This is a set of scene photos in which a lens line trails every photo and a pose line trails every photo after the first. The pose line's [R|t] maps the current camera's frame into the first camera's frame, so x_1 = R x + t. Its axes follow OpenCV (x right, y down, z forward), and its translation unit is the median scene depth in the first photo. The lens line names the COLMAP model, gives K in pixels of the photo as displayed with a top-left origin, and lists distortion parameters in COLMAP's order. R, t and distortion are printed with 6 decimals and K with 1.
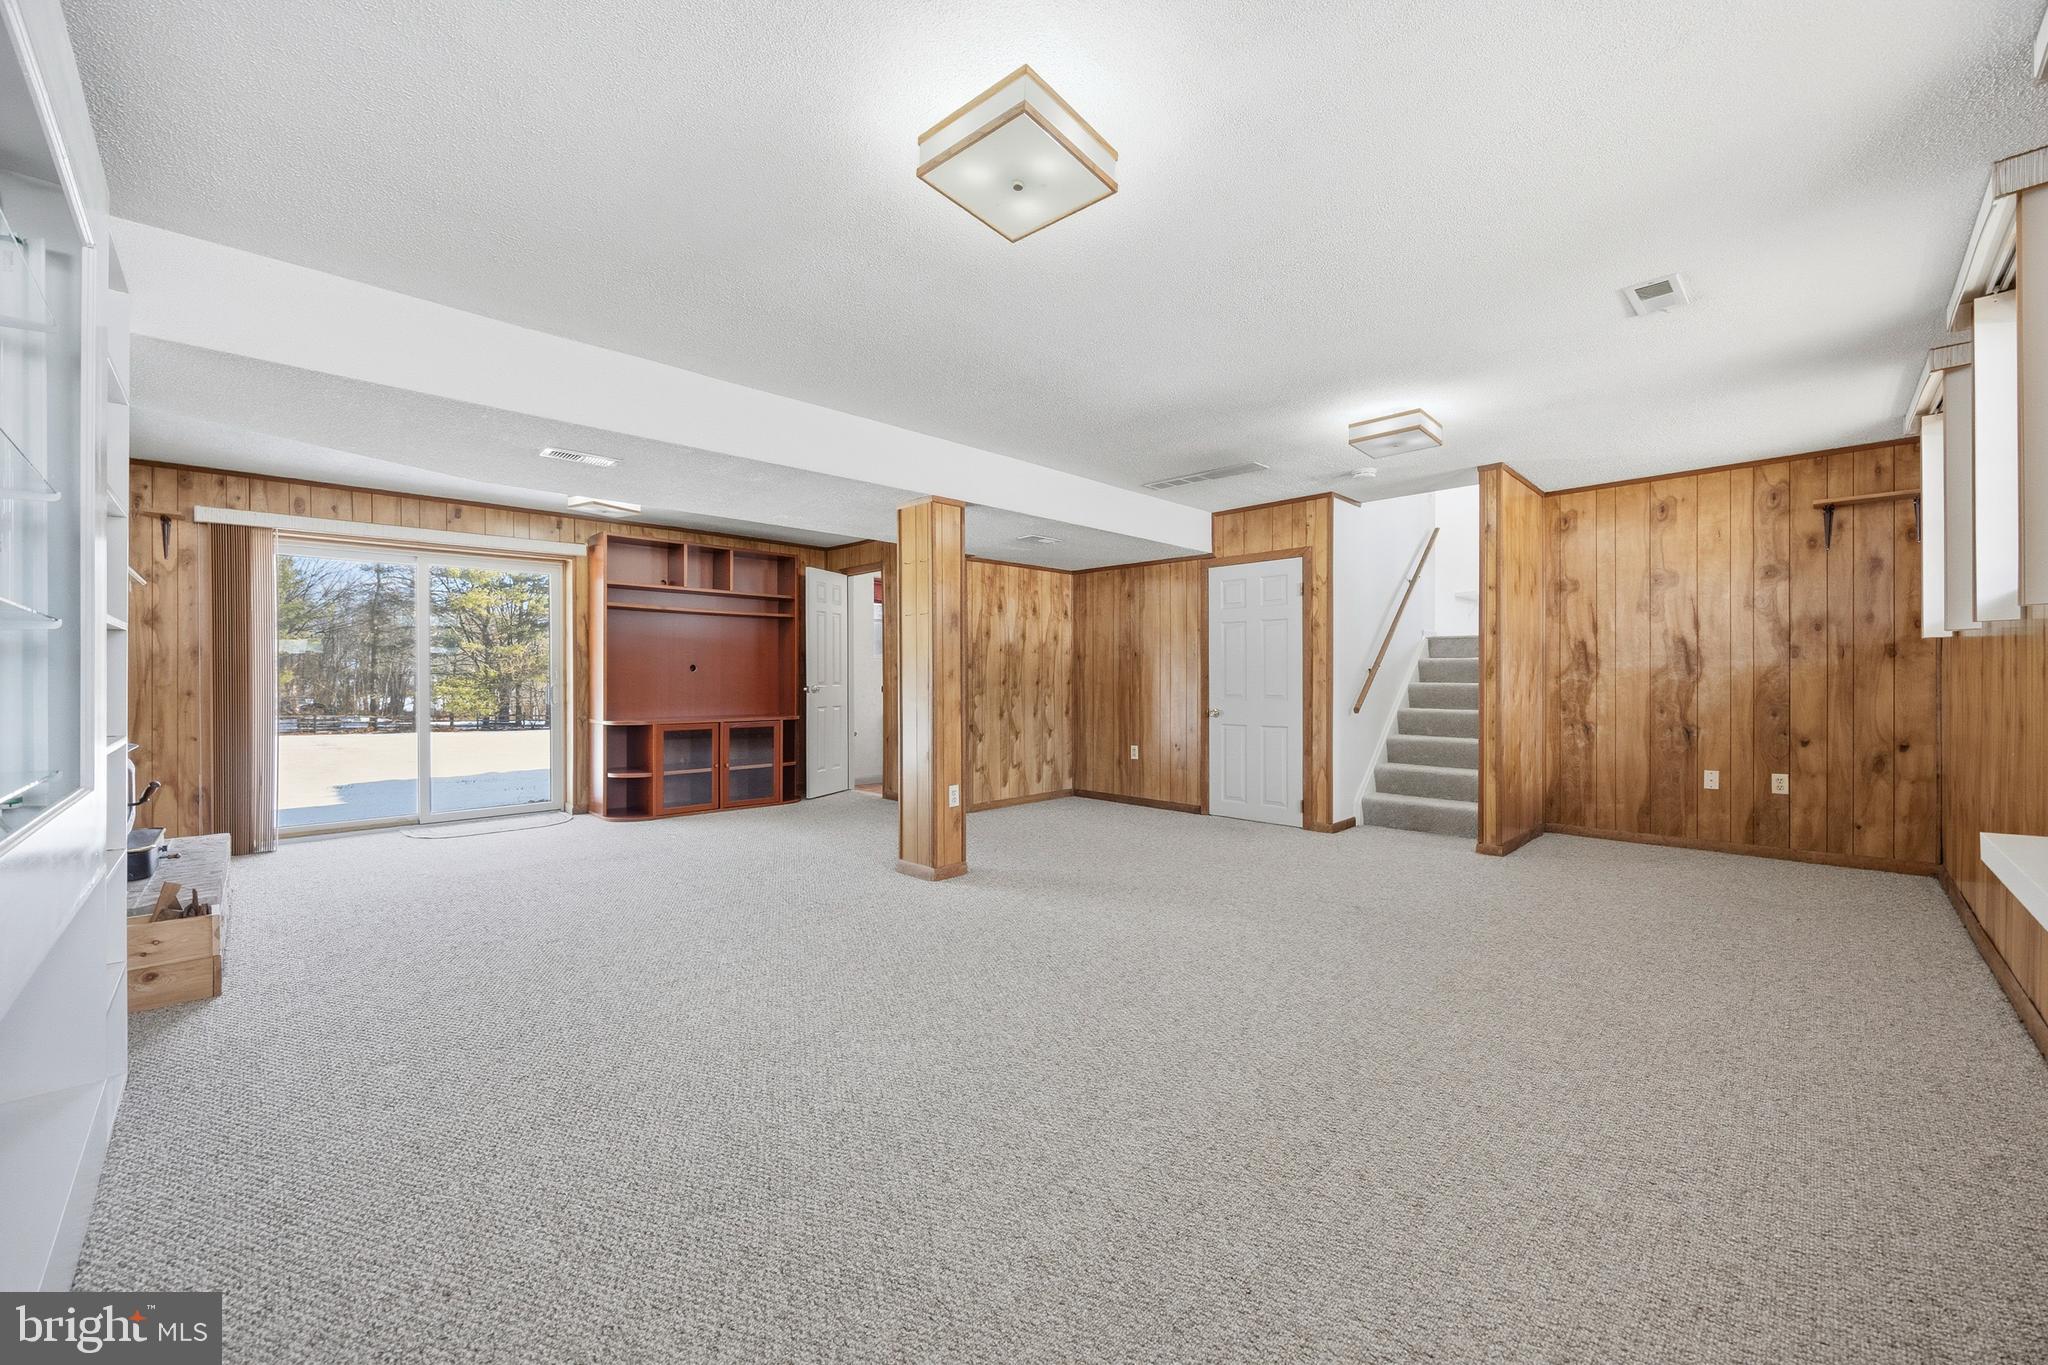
lens RADIAL K [[781.5, 0, 1019.9], [0, 781.5, 679.5], [0, 0, 1]] dist [-0.003738, 0.000563]
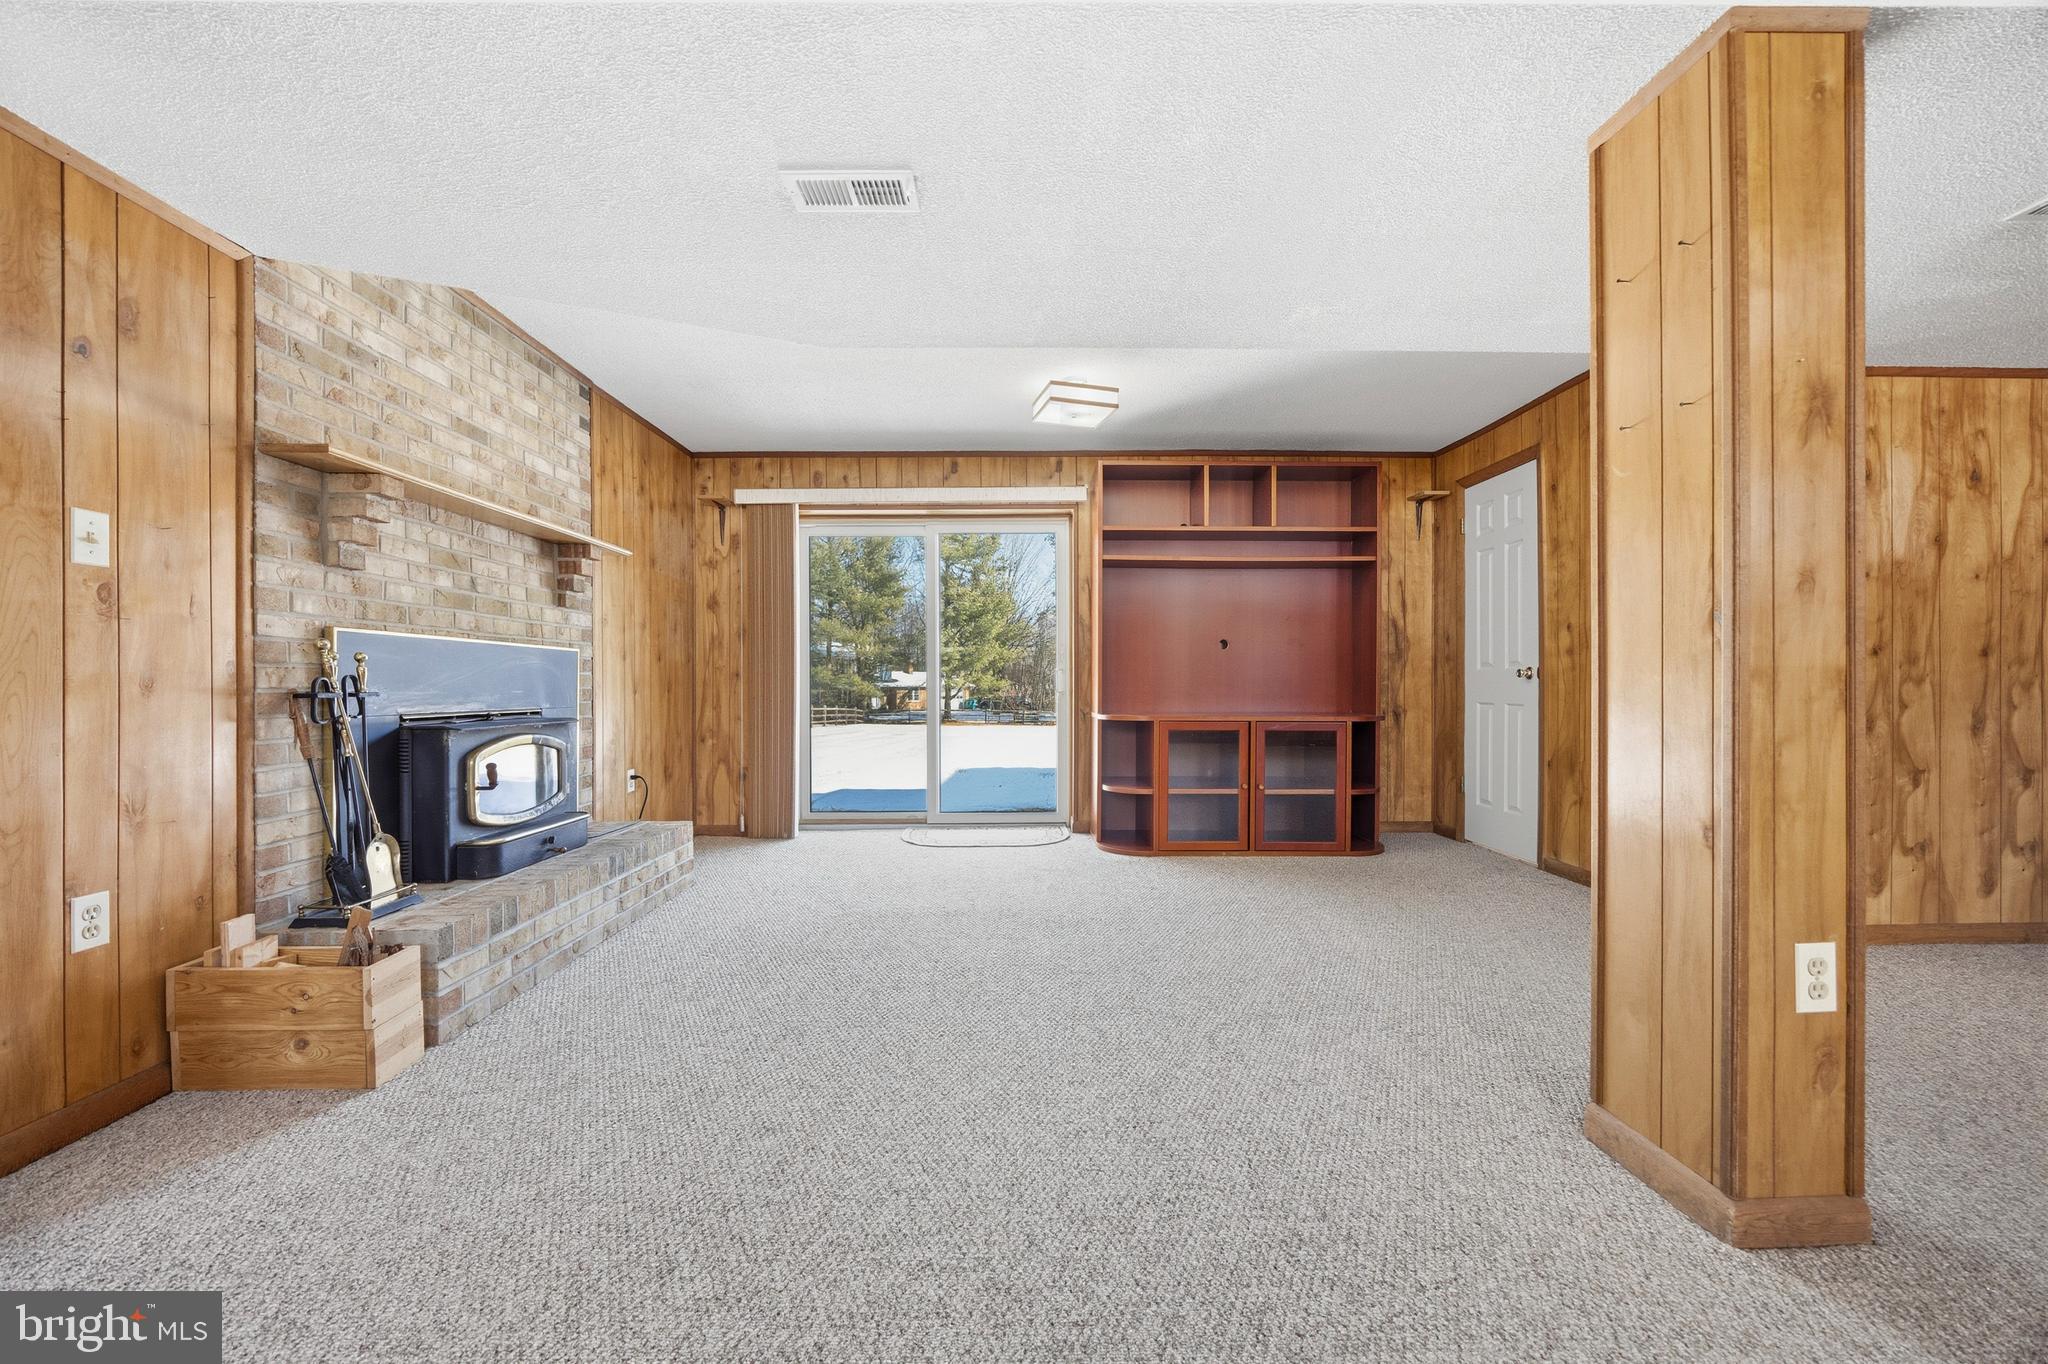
lens RADIAL K [[781.5, 0, 1011.8], [0, 781.5, 684.4], [0, 0, 1]] dist [-0.003738, 0.000563]
pose [[0.719279, 0.001597, -0.694720, -0.069699], [-0.000815, 0.999999, 0.001455, 0.023282], [0.694721, -0.000480, 0.719279, 0.393286]]
